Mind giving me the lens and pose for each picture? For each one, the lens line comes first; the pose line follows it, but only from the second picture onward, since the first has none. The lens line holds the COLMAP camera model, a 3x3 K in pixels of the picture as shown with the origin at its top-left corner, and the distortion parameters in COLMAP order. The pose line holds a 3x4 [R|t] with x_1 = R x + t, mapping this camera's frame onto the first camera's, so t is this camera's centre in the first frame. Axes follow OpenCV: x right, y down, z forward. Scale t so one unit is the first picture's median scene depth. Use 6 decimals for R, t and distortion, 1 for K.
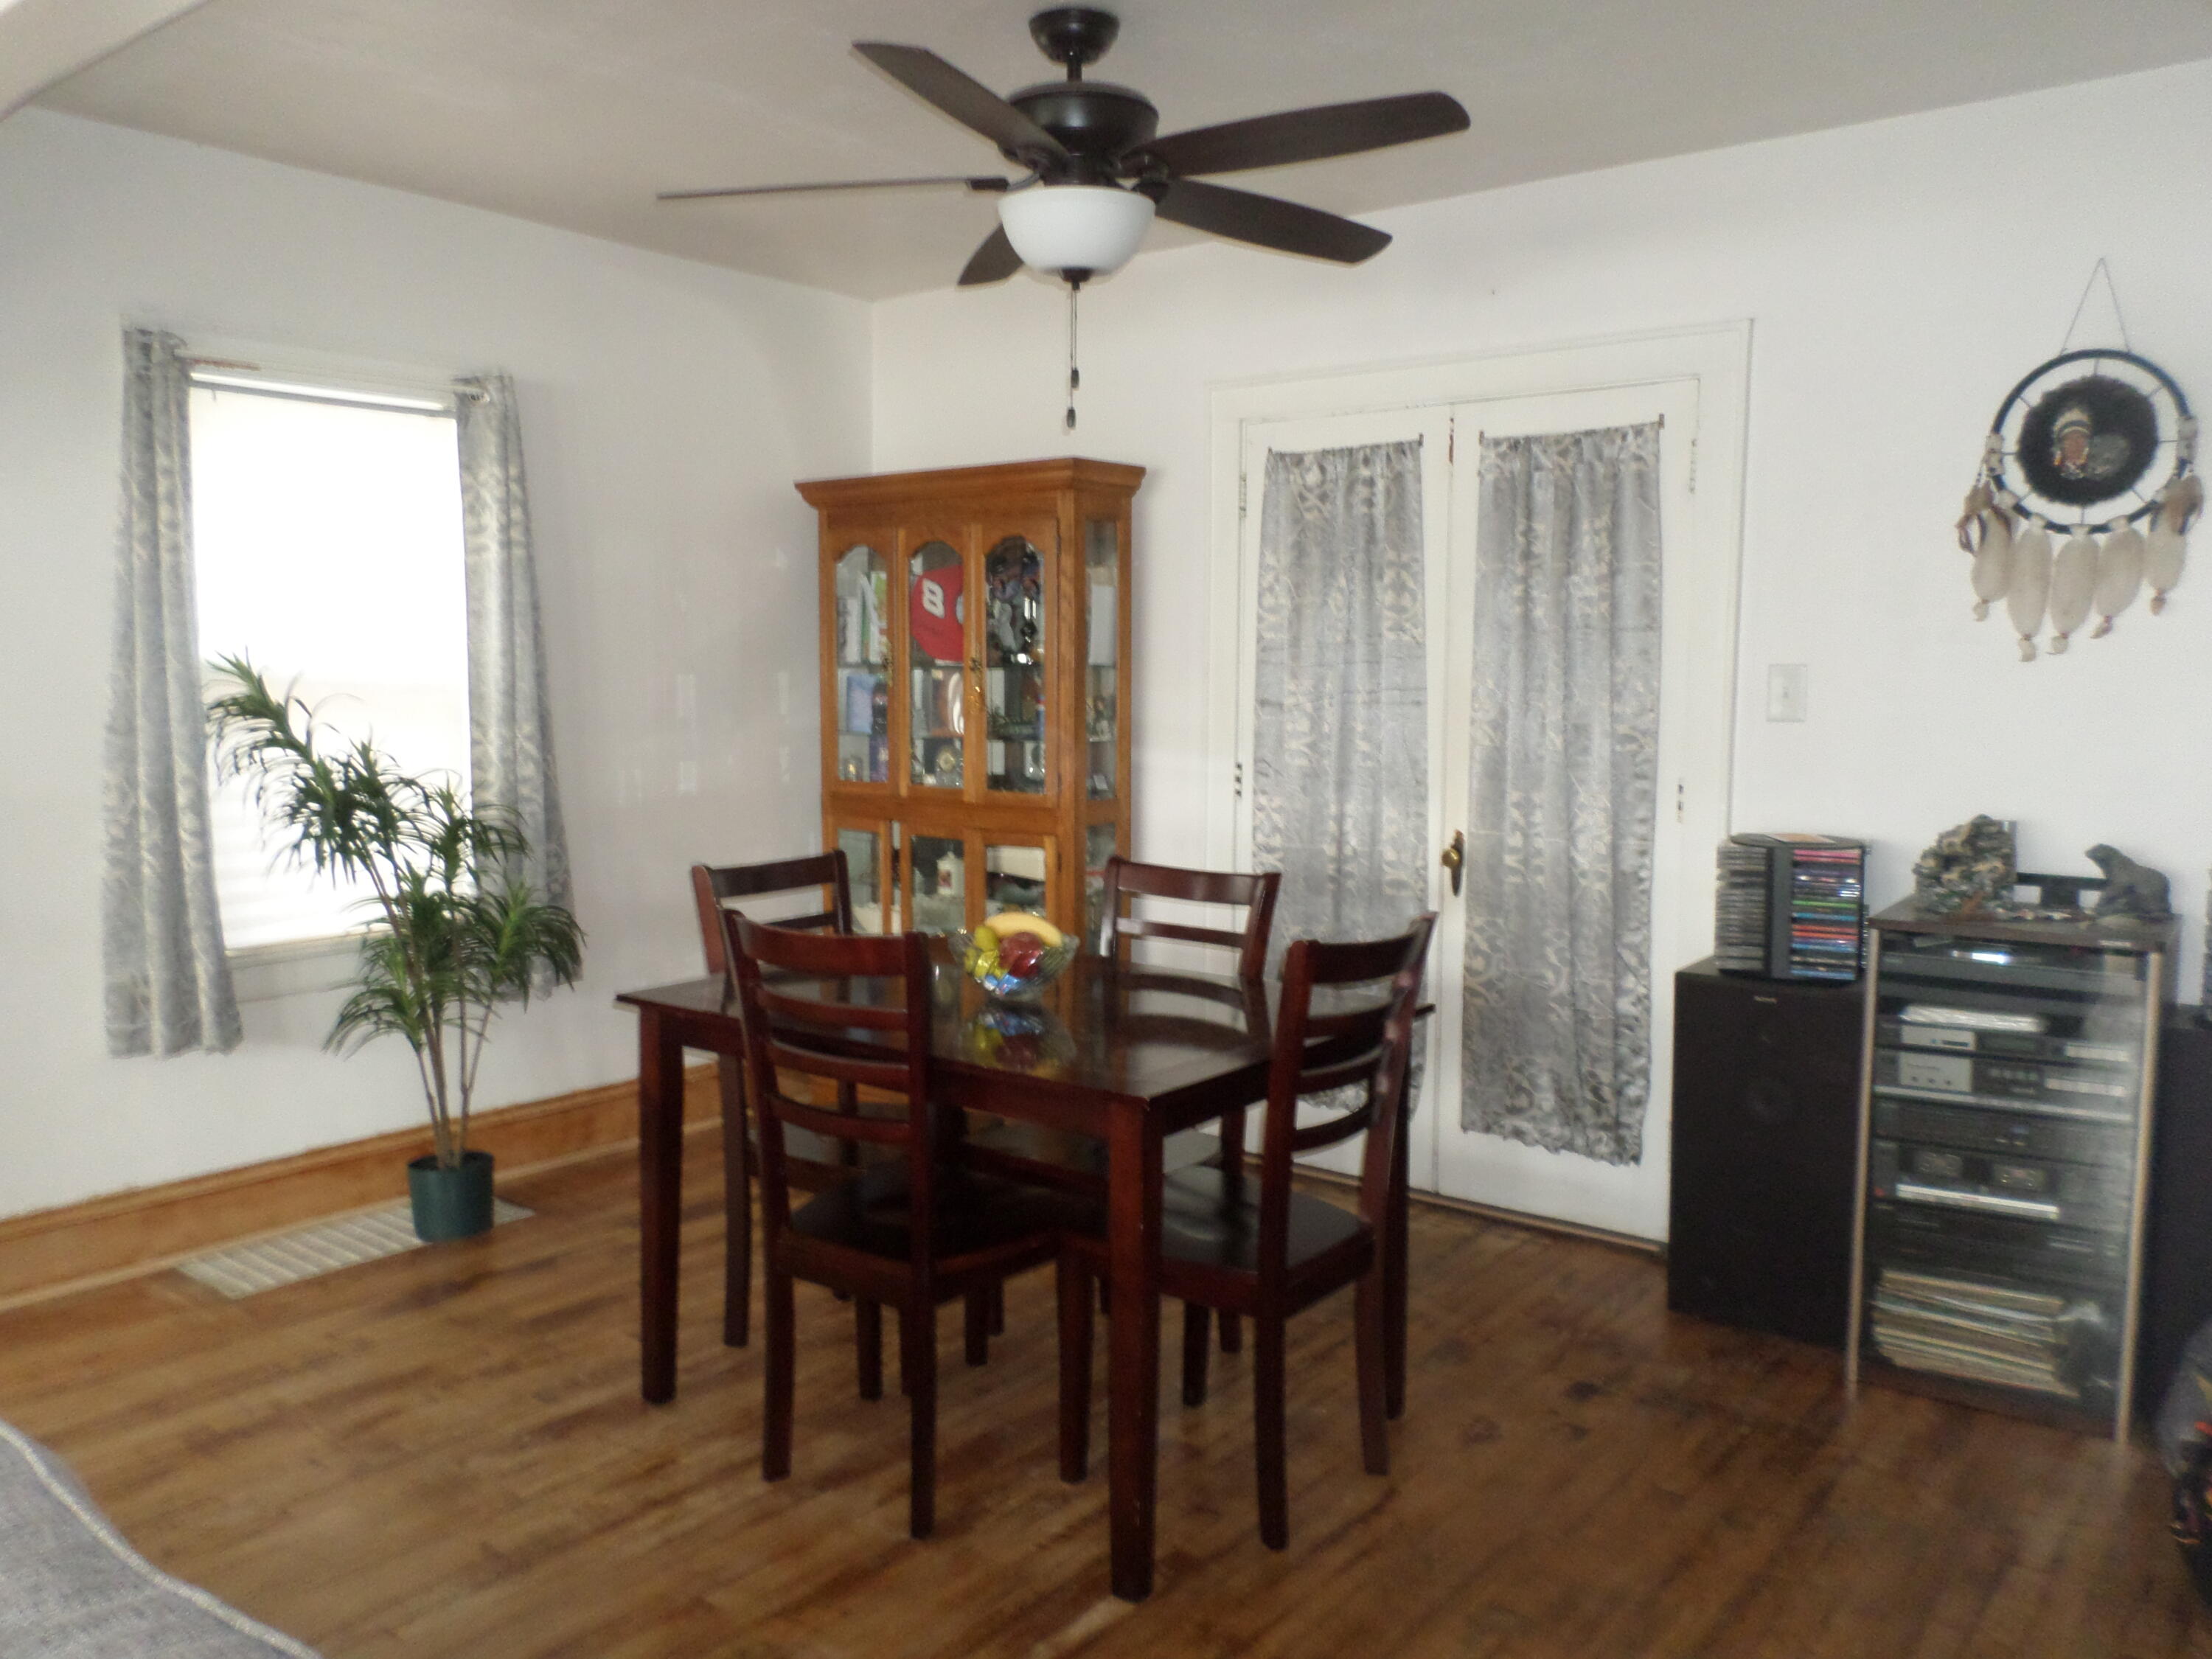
lens RADIAL K [[1701.7, 0, 1108.3], [0, 1701.7, 833.4], [0, 0, 1]] dist [0.007320, -0.018592]
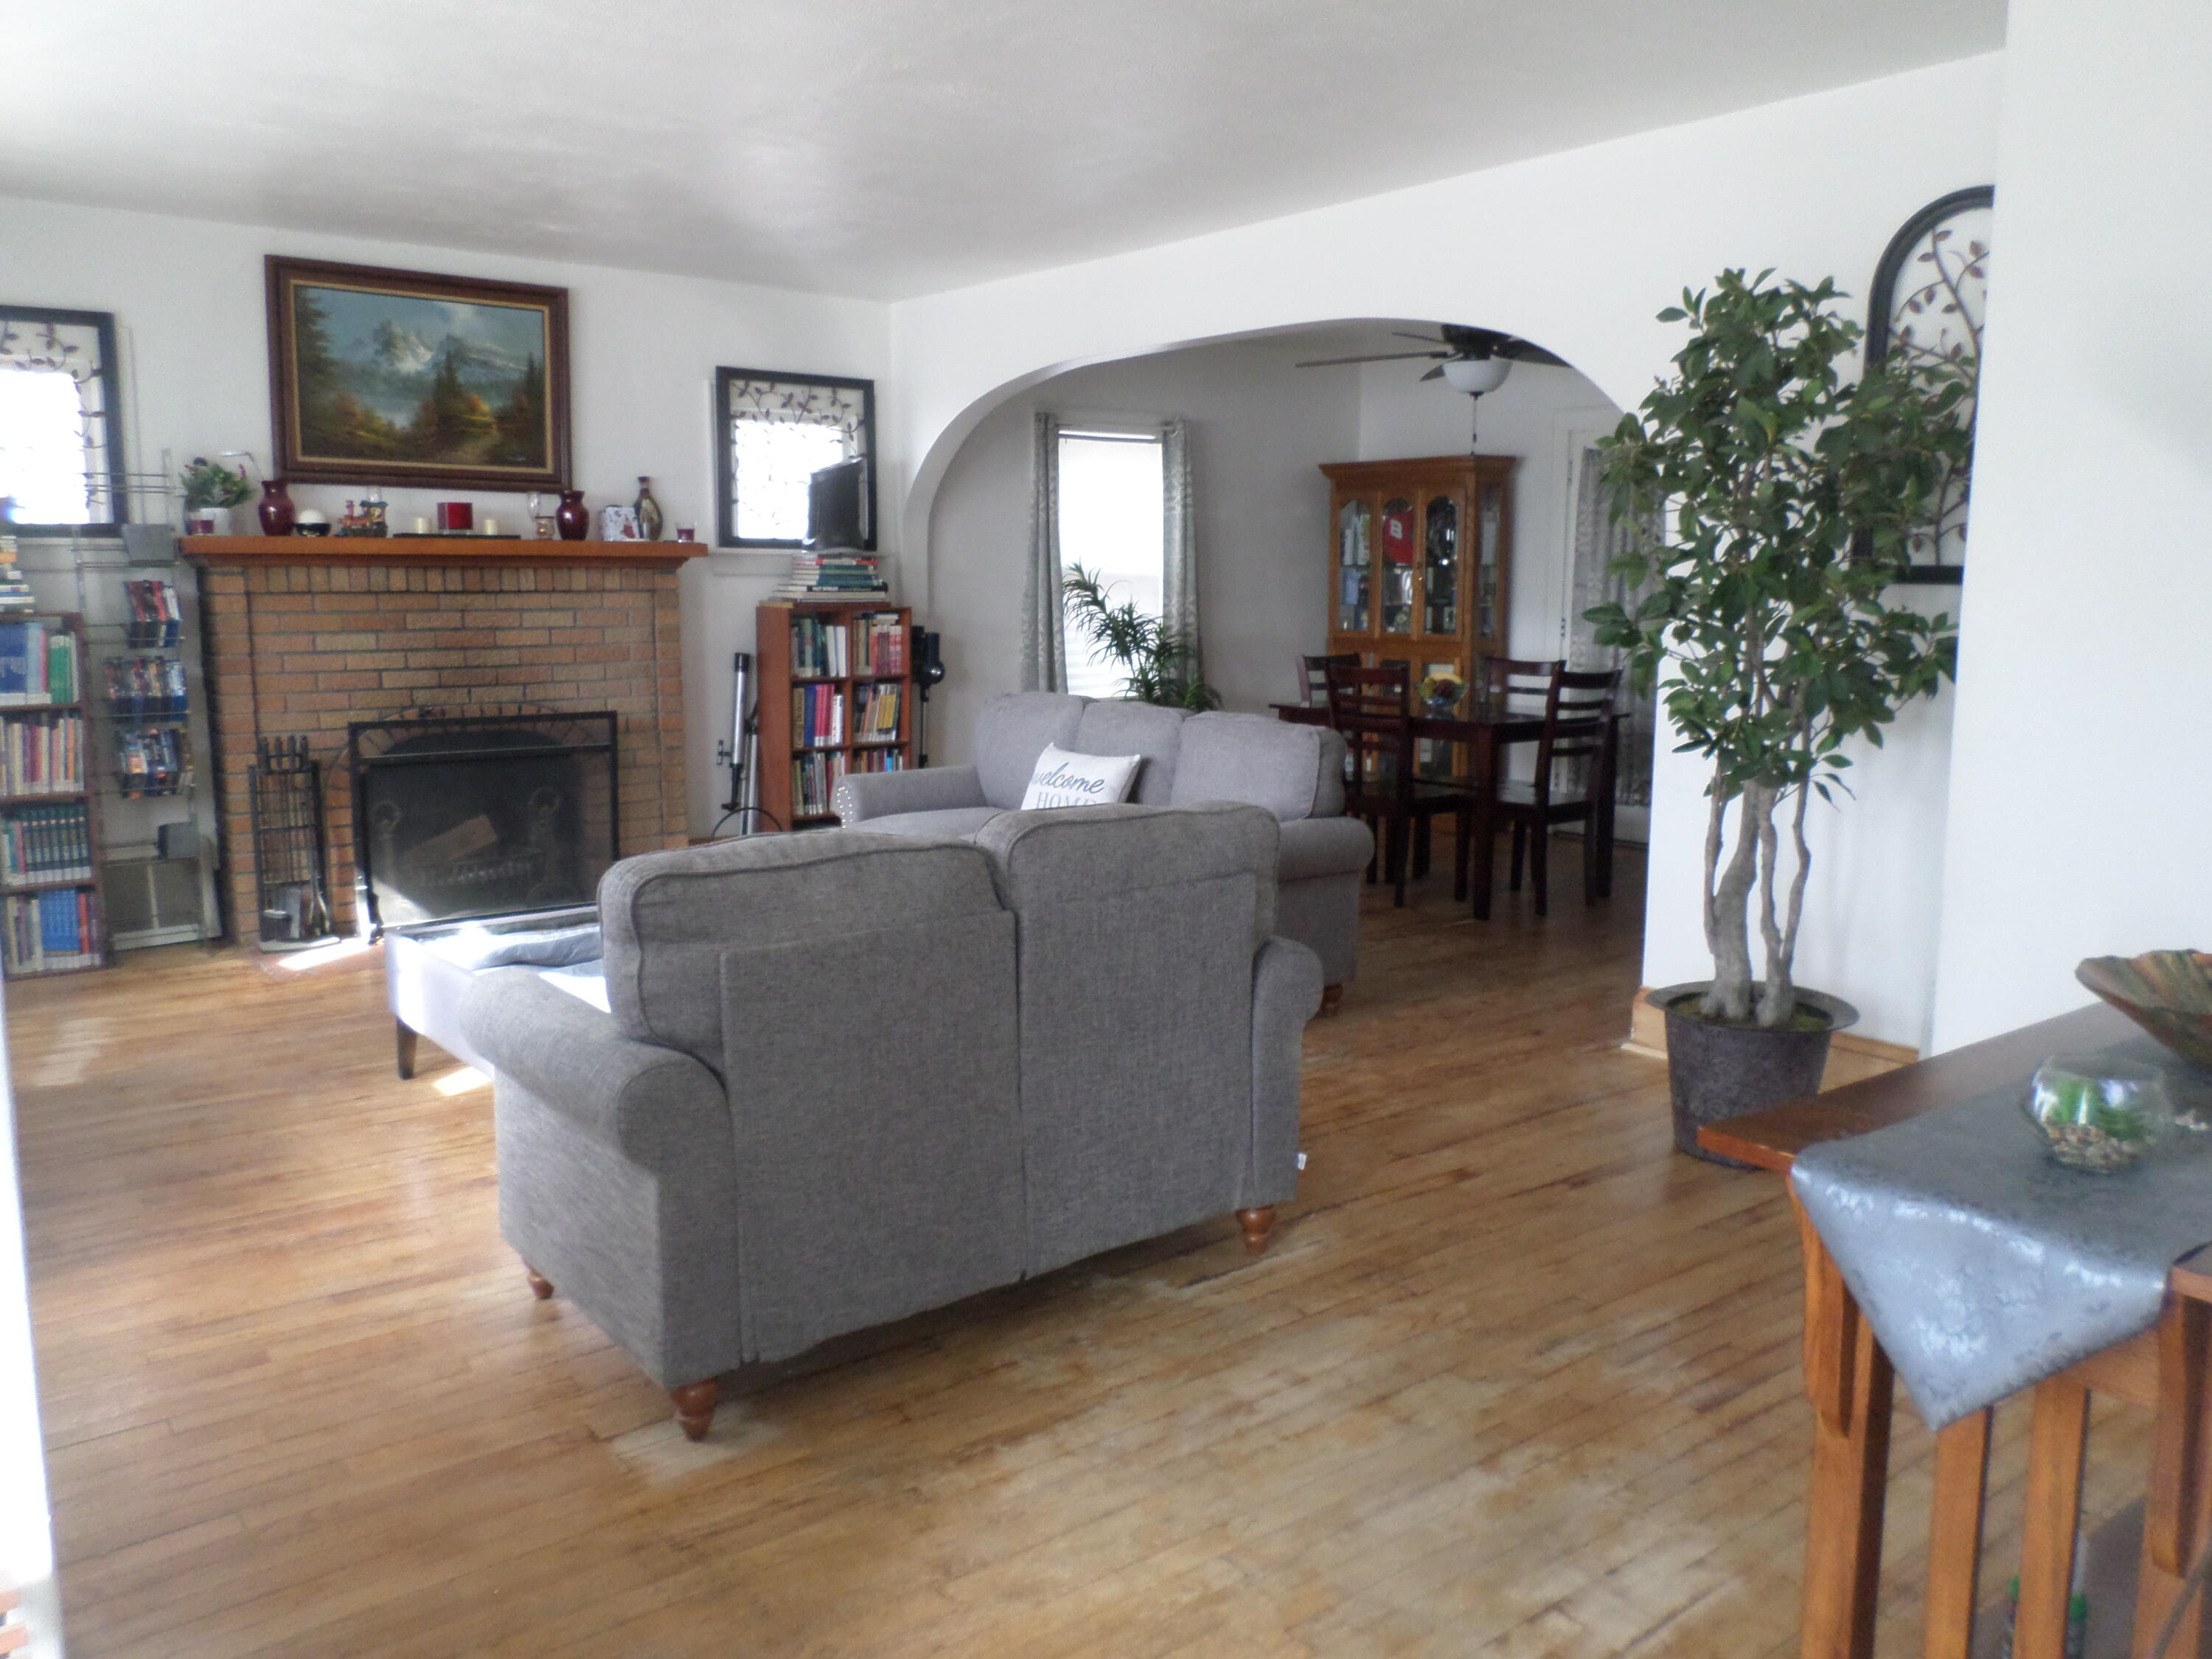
lens RADIAL K [[1701.7, 0, 1110.8], [0, 1701.7, 796.8], [0, 0, 1]] dist [0.007320, -0.018592]
pose [[0.972322, 0.026564, -0.232128, 0.033989], [-0.019426, 0.999267, 0.032981, 0.101766], [0.232834, -0.027559, 0.972126, -0.920346]]
